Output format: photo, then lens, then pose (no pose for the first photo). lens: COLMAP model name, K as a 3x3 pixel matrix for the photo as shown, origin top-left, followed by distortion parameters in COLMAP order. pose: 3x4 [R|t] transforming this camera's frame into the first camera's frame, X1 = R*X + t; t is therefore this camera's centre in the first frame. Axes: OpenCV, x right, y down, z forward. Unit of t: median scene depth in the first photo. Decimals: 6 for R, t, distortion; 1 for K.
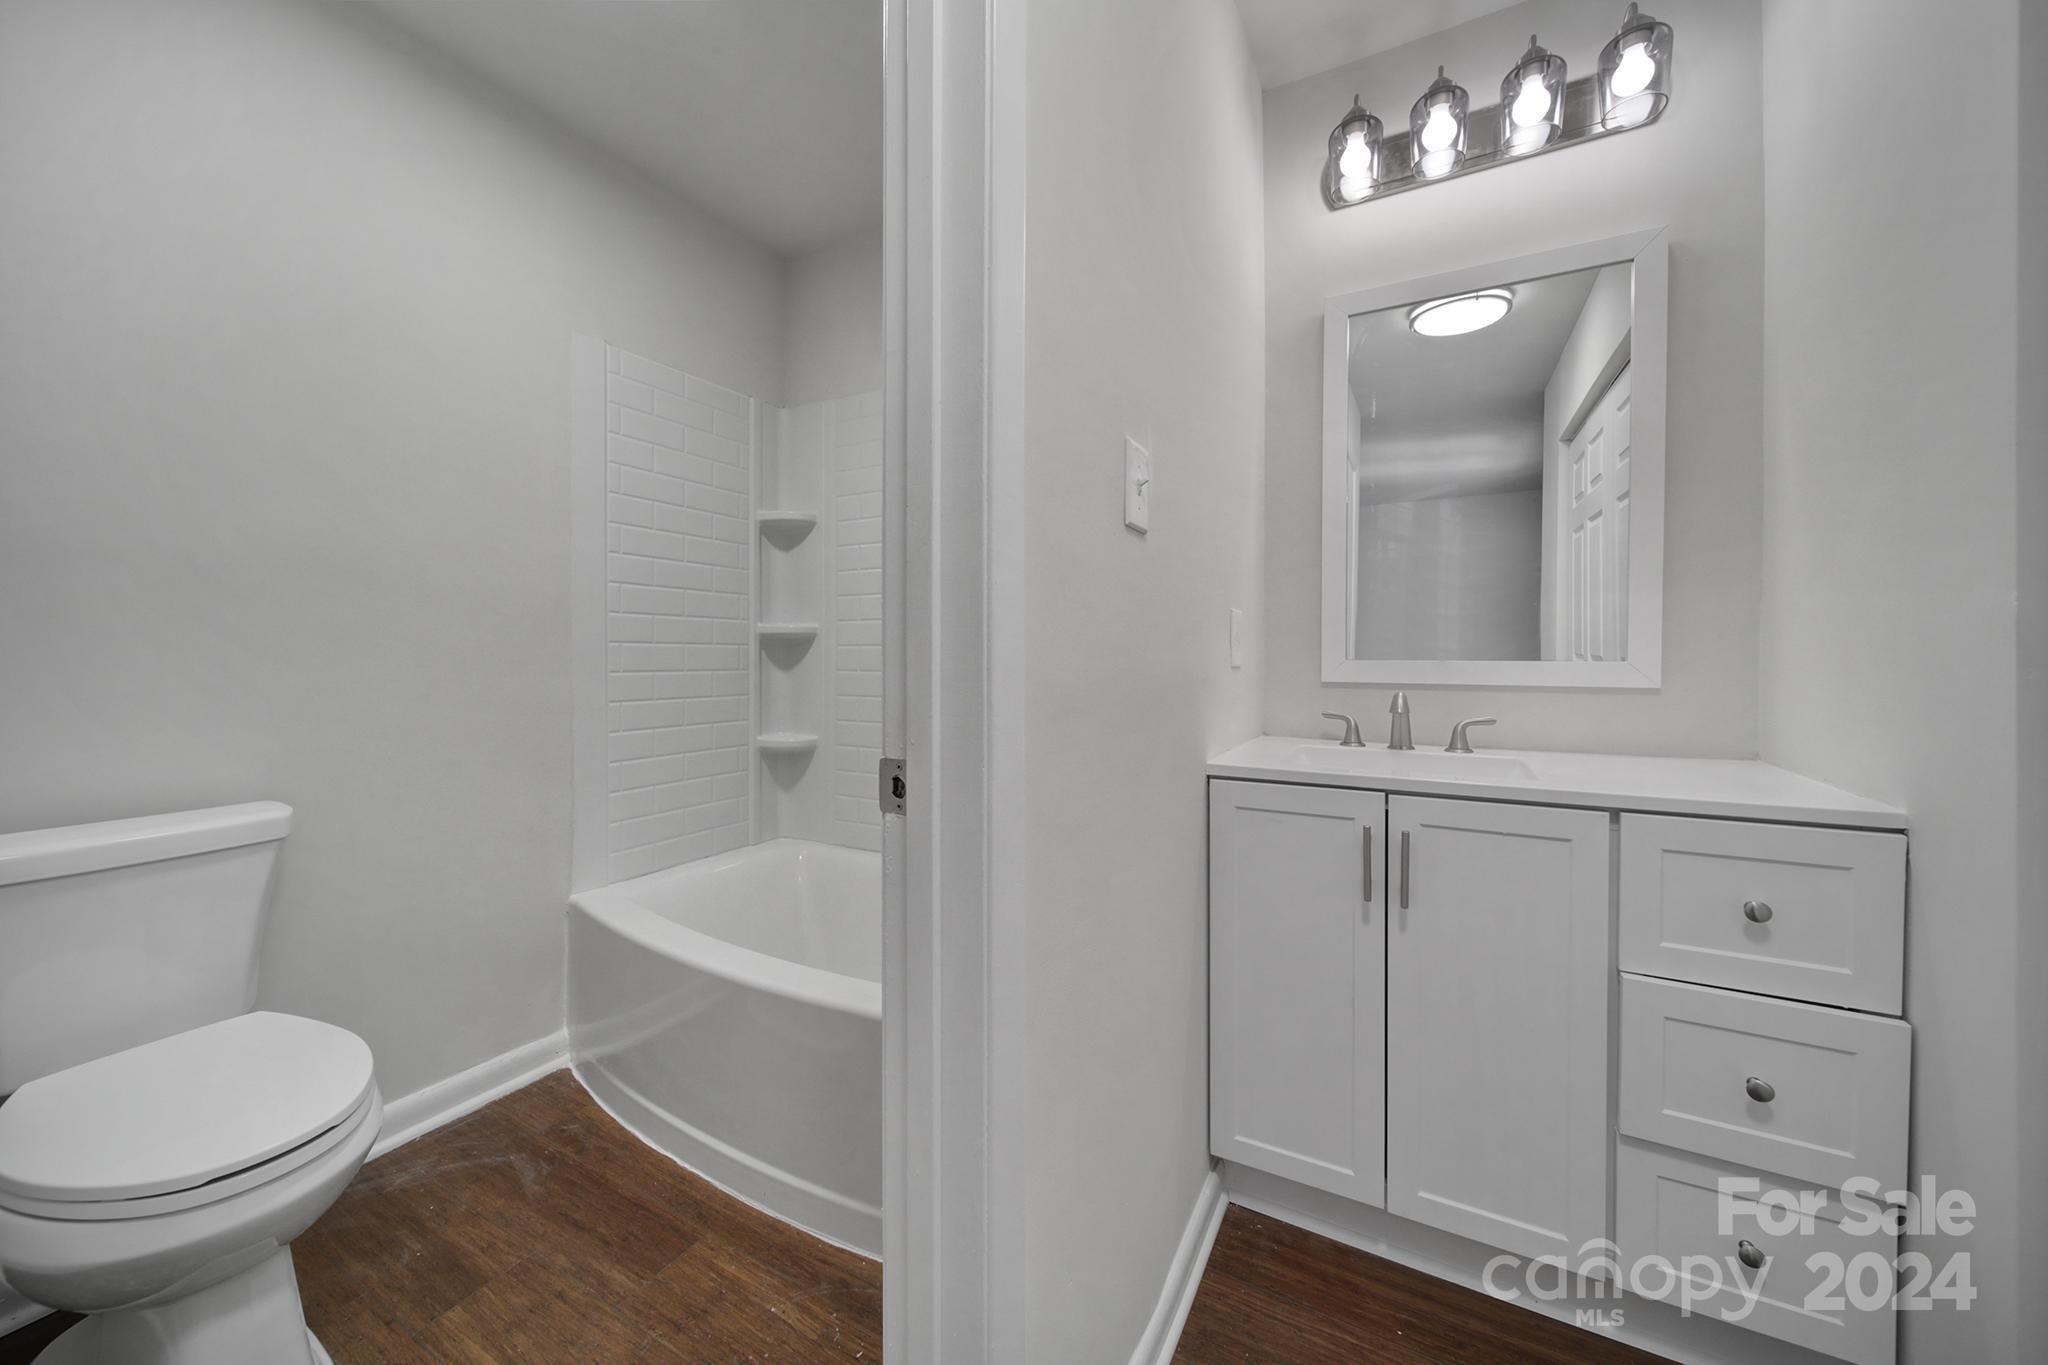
lens RADIAL K [[724.5, 0, 1022.7], [0, 724.5, 662.2], [0, 0, 1]] dist [-0.000126, -0.000038]
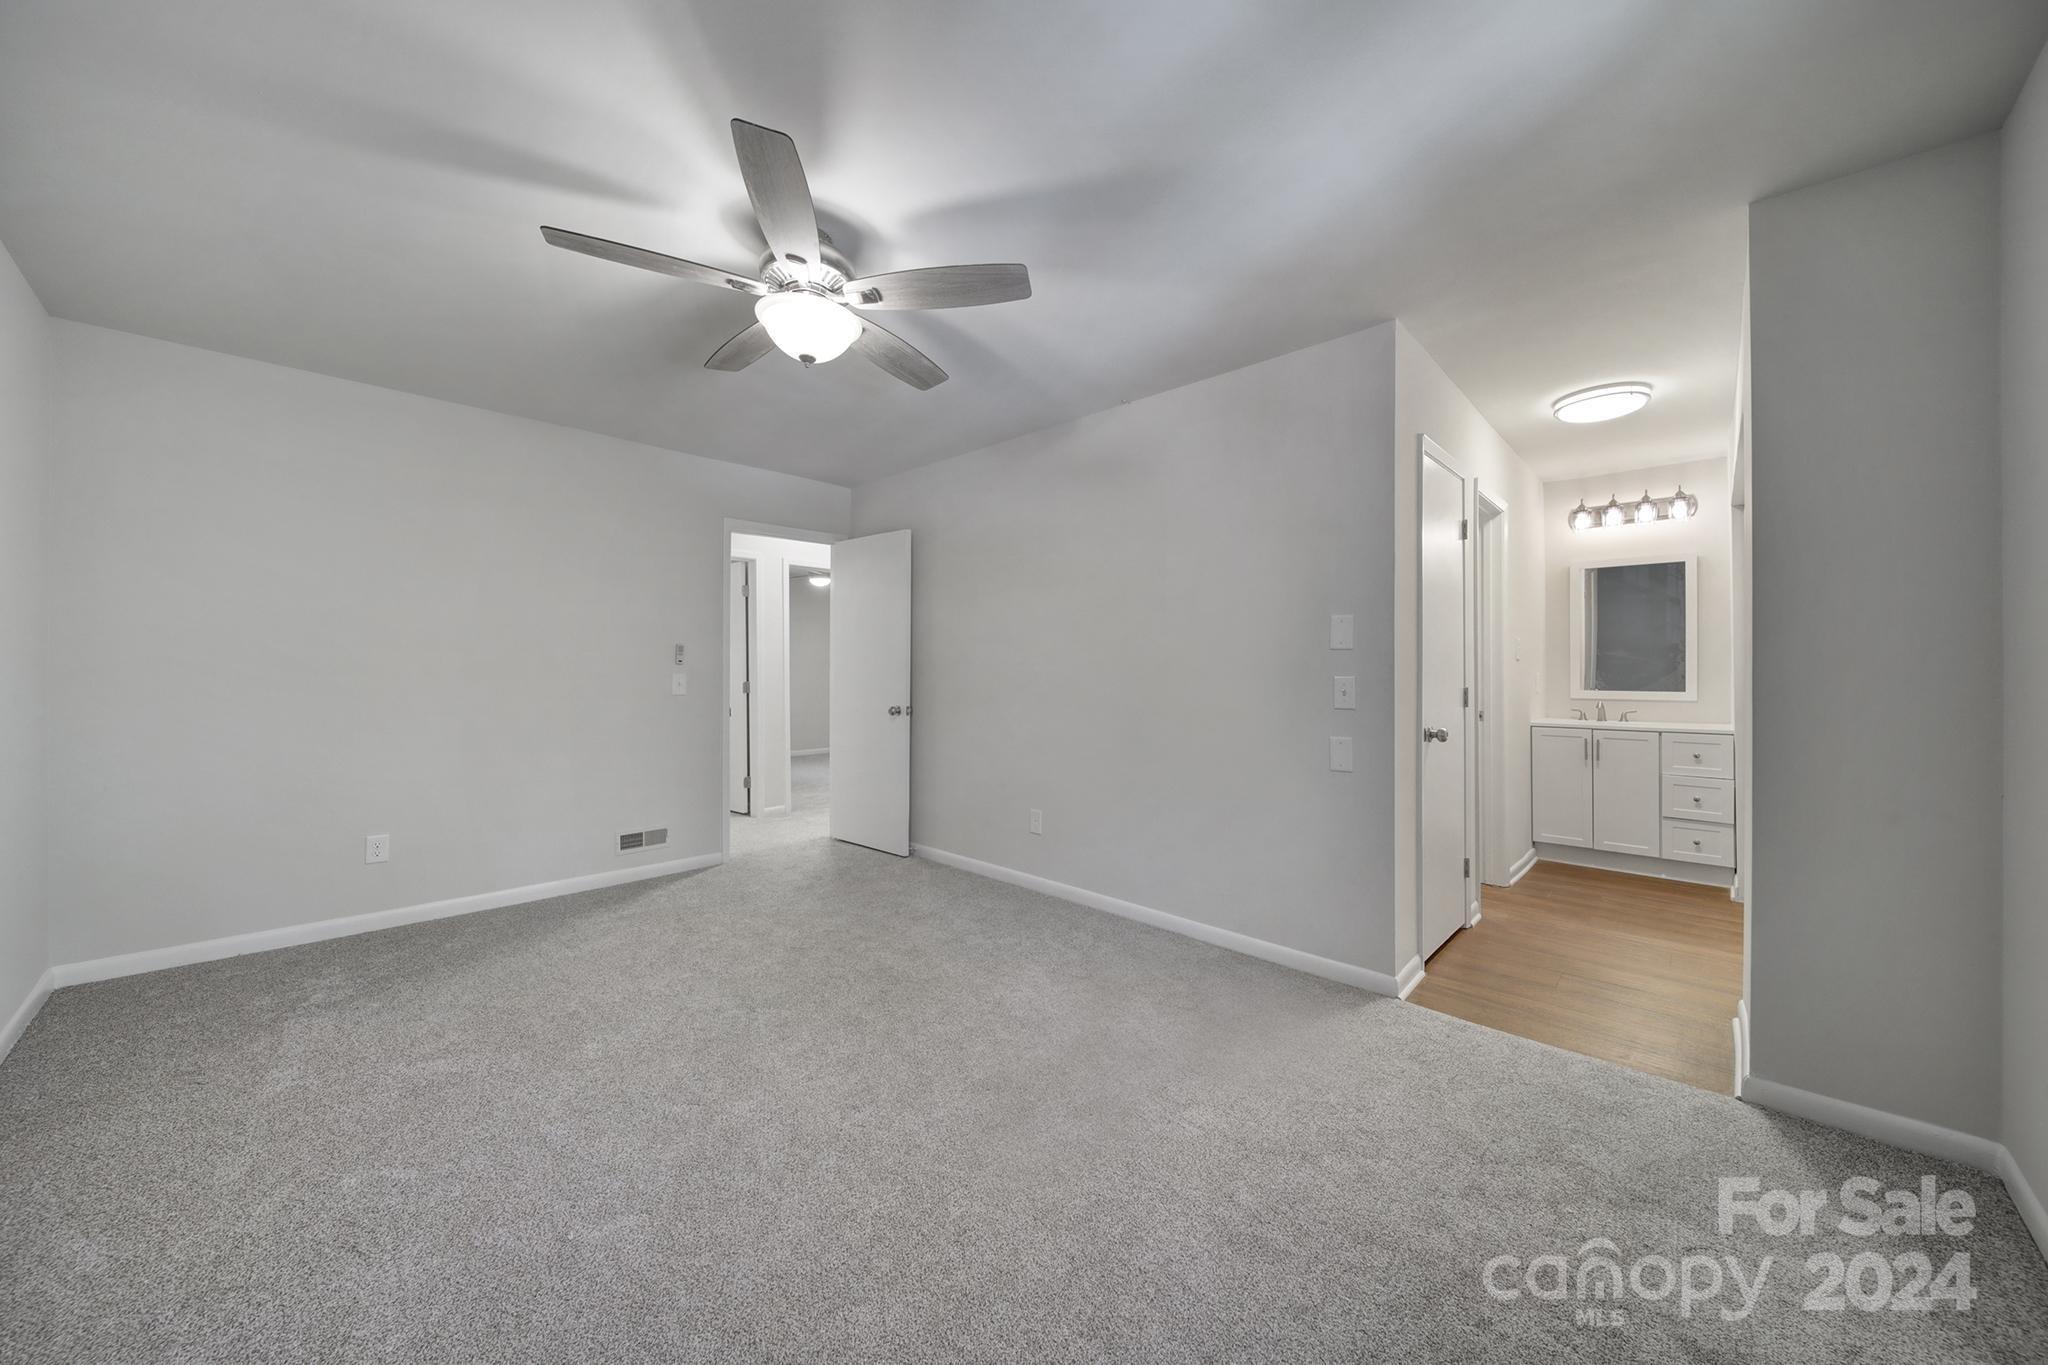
lens RADIAL K [[724.5, 0, 1022.7], [0, 724.5, 662.2], [0, 0, 1]] dist [-0.000126, -0.000038]
pose [[0.967248, -0.000126, -0.253835, -1.106618], [-0.006276, 0.999682, -0.024414, -0.035742], [0.253757, 0.025208, 0.966939, -2.691938]]
